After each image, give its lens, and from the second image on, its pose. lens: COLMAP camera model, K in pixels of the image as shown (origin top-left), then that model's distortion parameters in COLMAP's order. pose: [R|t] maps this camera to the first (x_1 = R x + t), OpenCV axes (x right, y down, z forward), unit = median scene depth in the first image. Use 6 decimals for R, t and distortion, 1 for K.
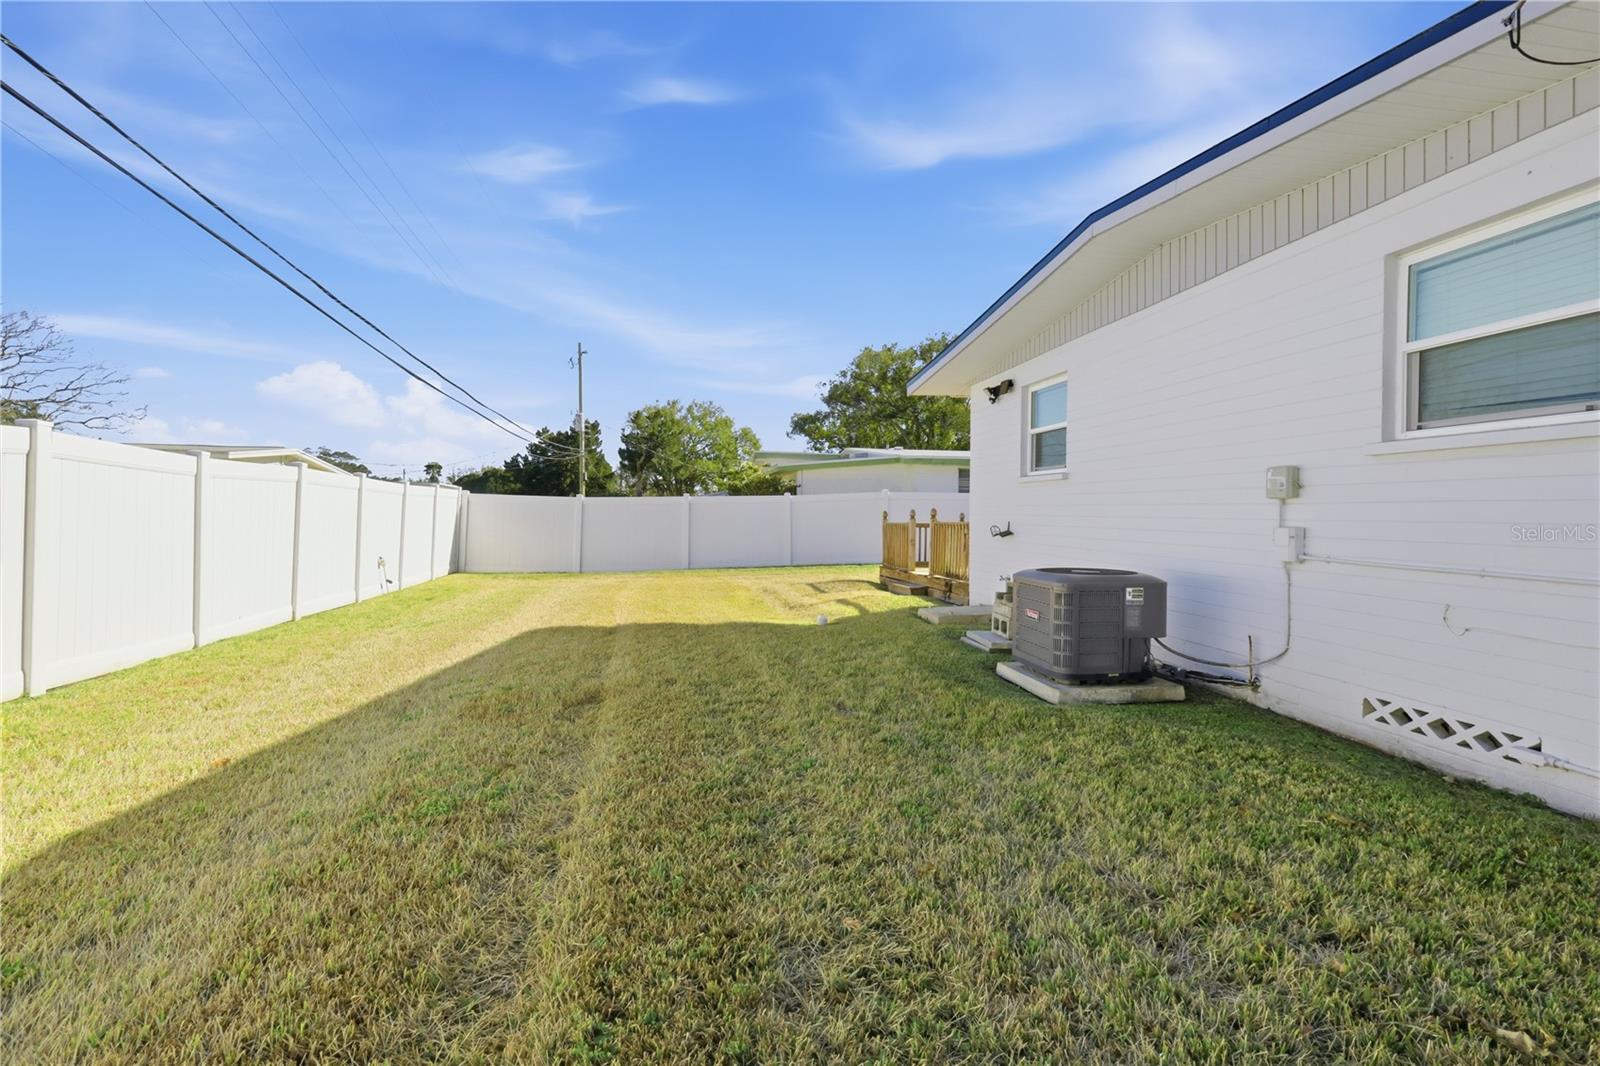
lens RADIAL K [[721.3, 0, 799.9], [0, 721.3, 522.7], [0, 0, 1]] dist [-0.013676, 0.000062]
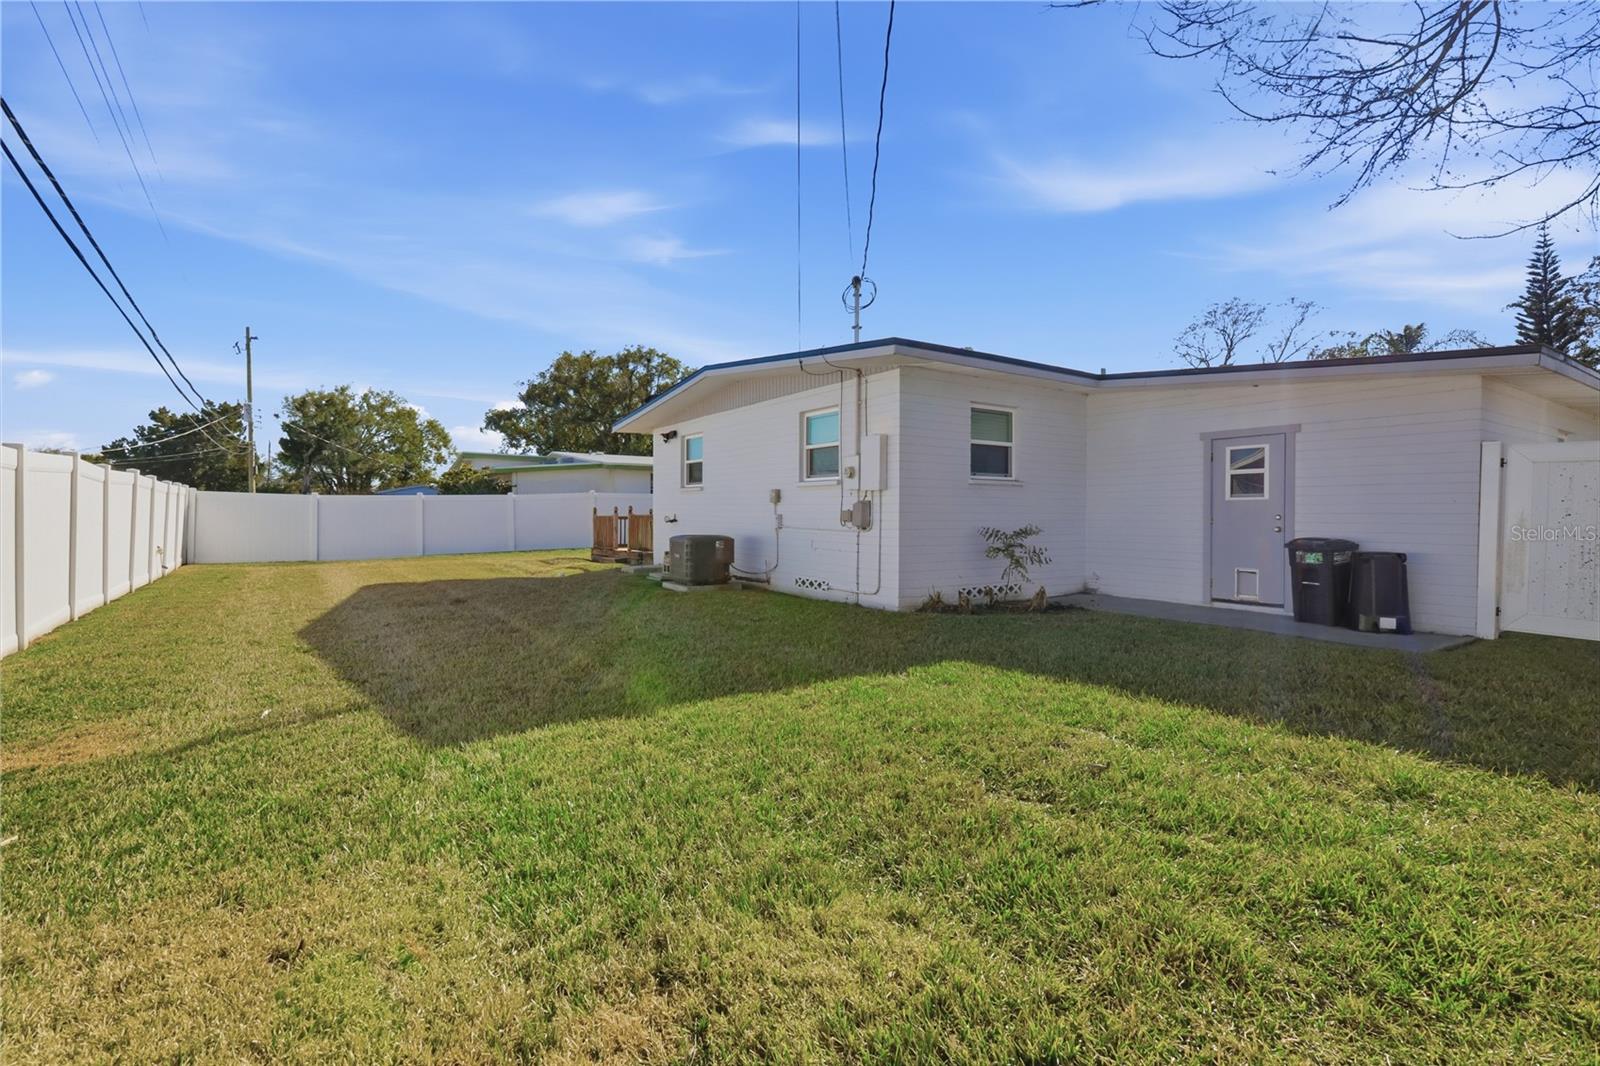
lens RADIAL K [[721.3, 0, 801.9], [0, 721.3, 525.6], [0, 0, 1]] dist [-0.013676, 0.000062]
pose [[0.914765, -0.009755, 0.403868, -0.046722], [0.006163, 0.999929, 0.010192, 0.004024], [-0.403939, -0.006834, 0.914760, -0.255640]]
